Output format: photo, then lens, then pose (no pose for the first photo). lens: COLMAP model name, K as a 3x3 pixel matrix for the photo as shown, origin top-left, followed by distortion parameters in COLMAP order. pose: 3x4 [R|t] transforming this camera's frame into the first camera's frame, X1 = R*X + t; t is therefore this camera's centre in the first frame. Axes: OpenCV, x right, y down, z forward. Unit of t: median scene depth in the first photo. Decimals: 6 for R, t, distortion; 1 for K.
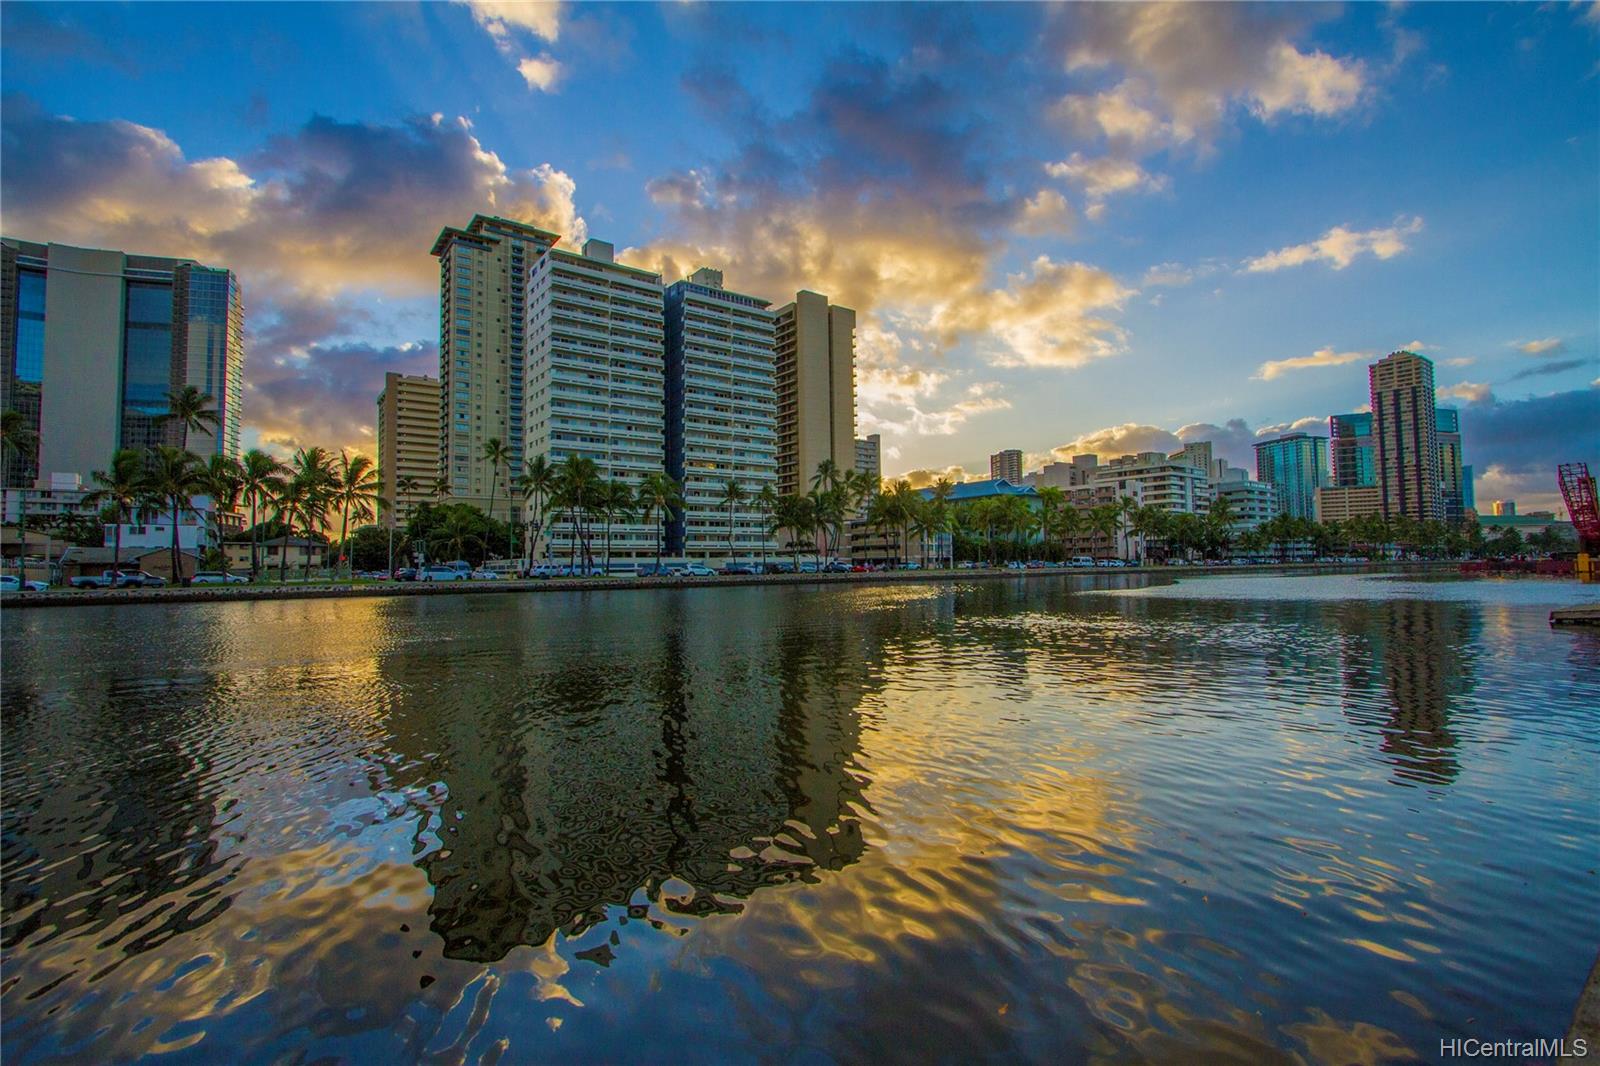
lens RADIAL K [[734.9, 0, 801.3], [0, 734.9, 533.6], [0, 0, 1]] dist [-0.009739, 0.001188]
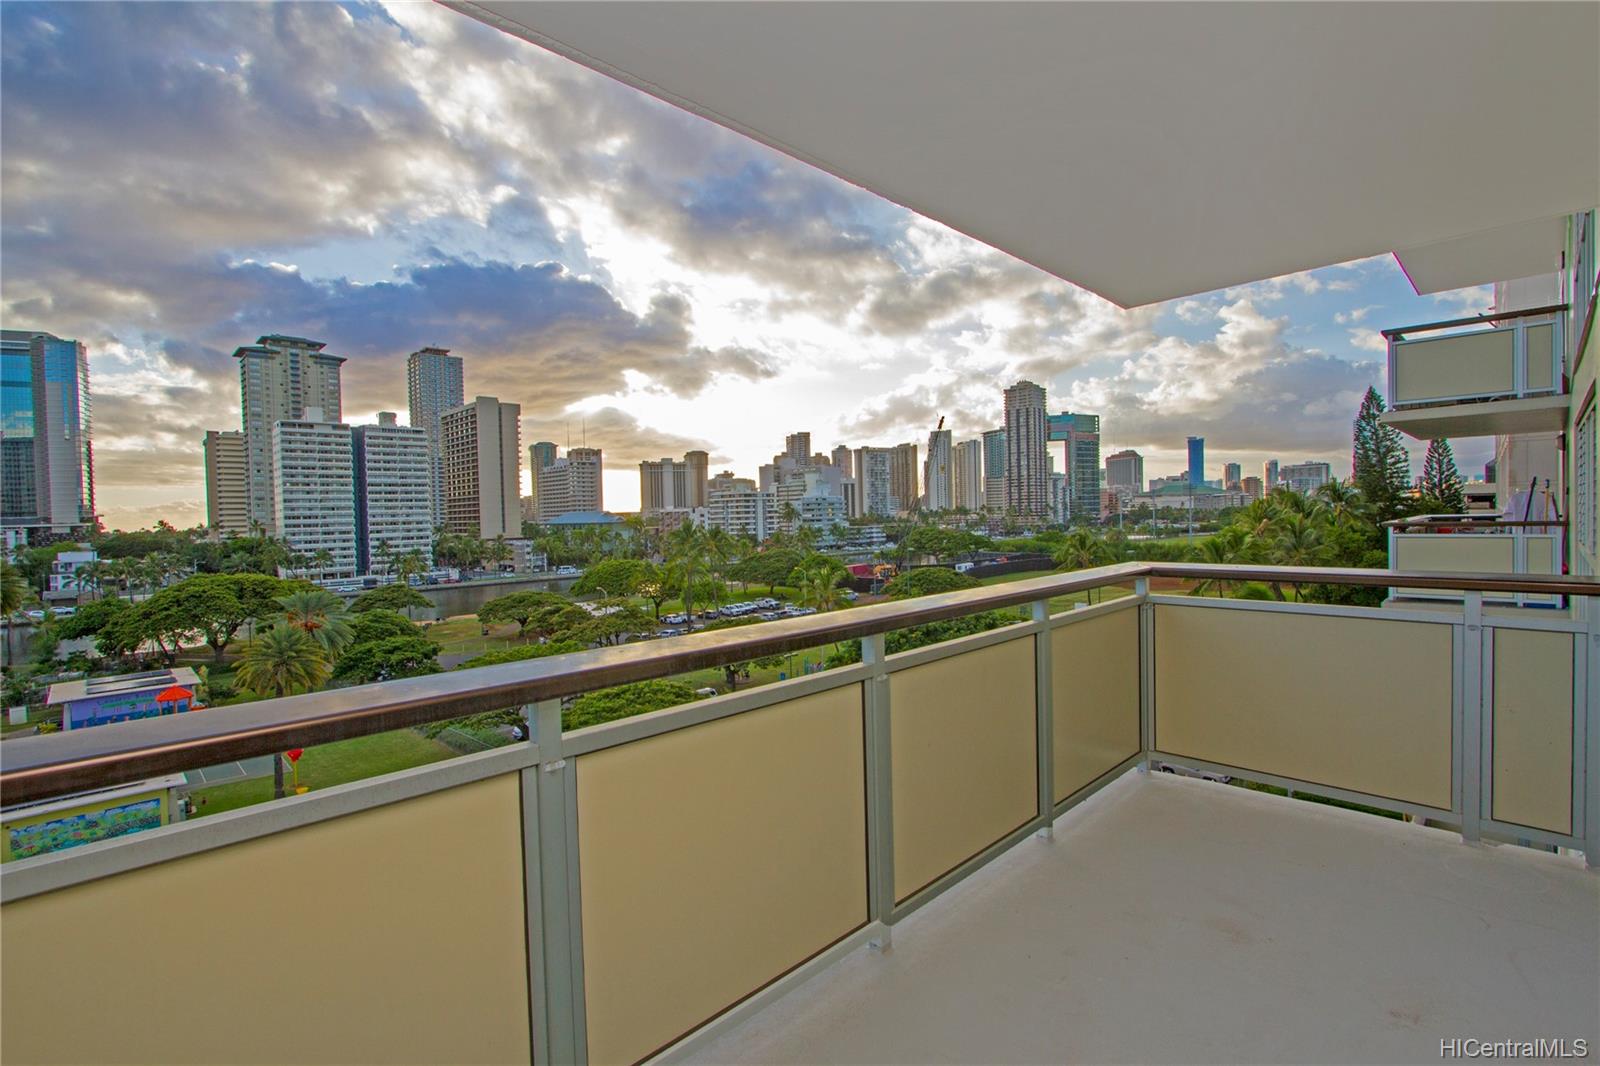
lens RADIAL K [[734.9, 0, 790.4], [0, 734.9, 530.6], [0, 0, 1]] dist [-0.009739, 0.001188]
pose [[0.992559, -0.012768, 0.121095, 0.454692], [0.004526, 0.997668, 0.068097, -0.135028], [-0.121682, -0.067042, 0.990302, -0.658059]]
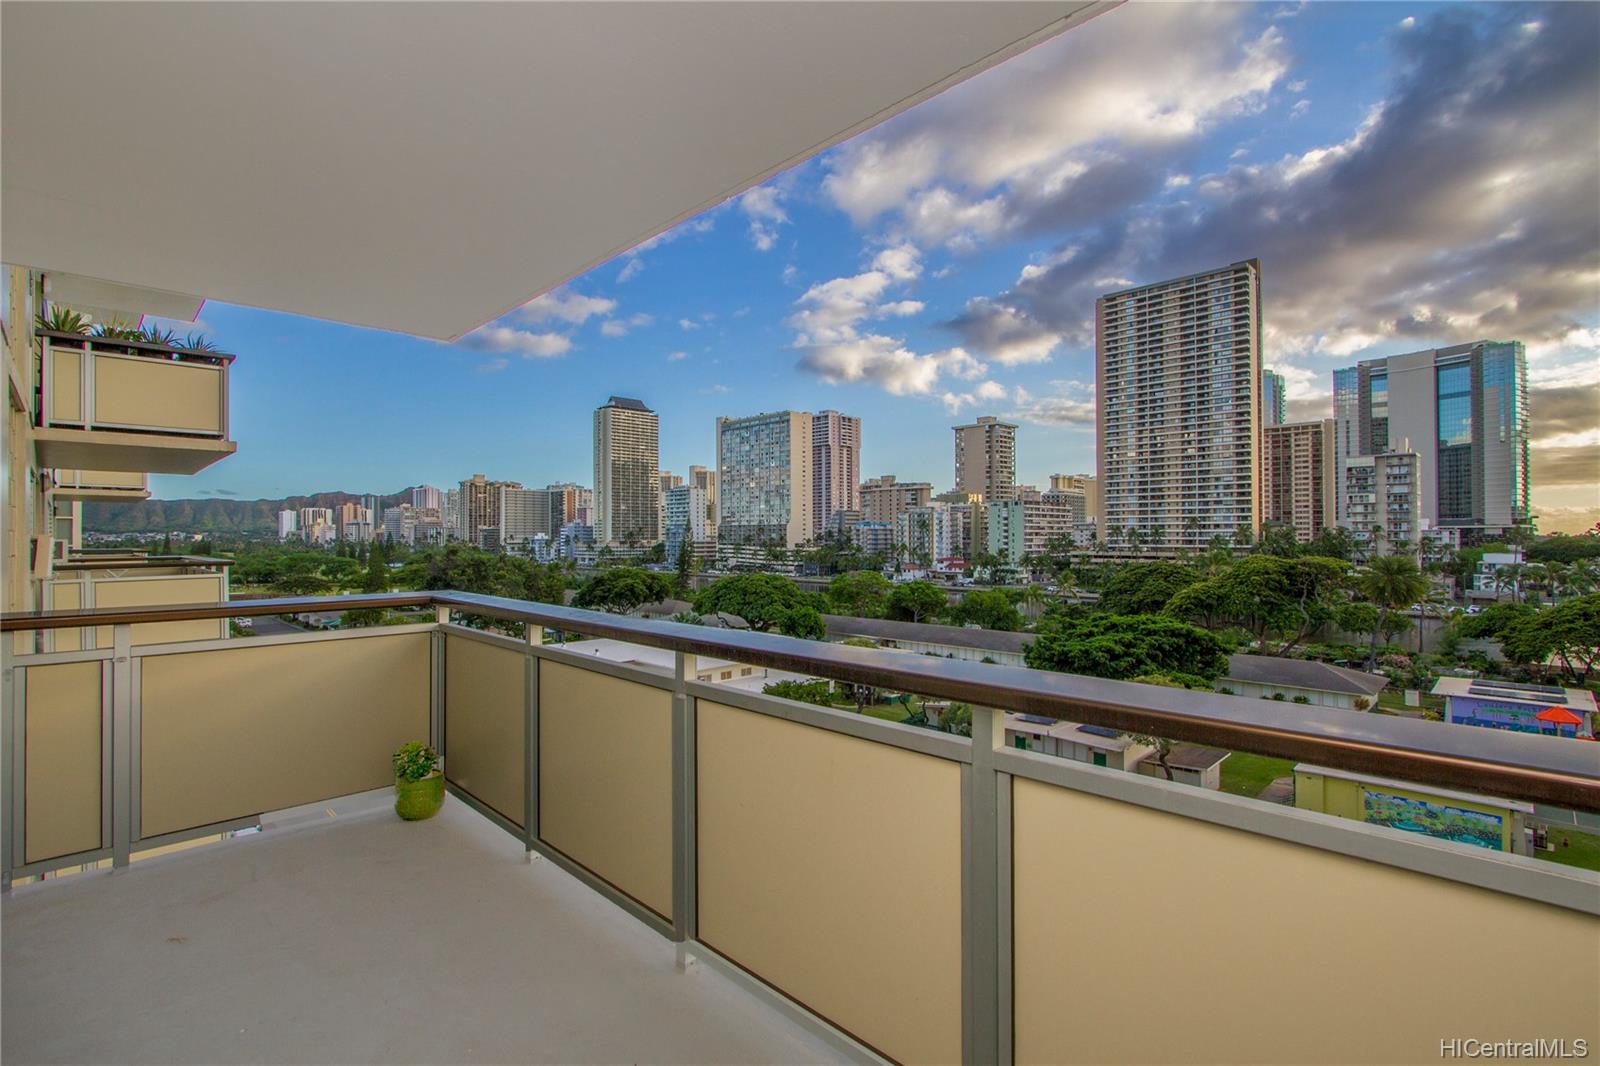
lens RADIAL K [[734.9, 0, 791.3], [0, 734.9, 533.5], [0, 0, 1]] dist [-0.009739, 0.001188]
pose [[0.125452, 0.009444, -0.992055, 0.480978], [0.050112, 0.998618, 0.015844, -0.134291], [0.990833, -0.051702, 0.124805, -0.637147]]
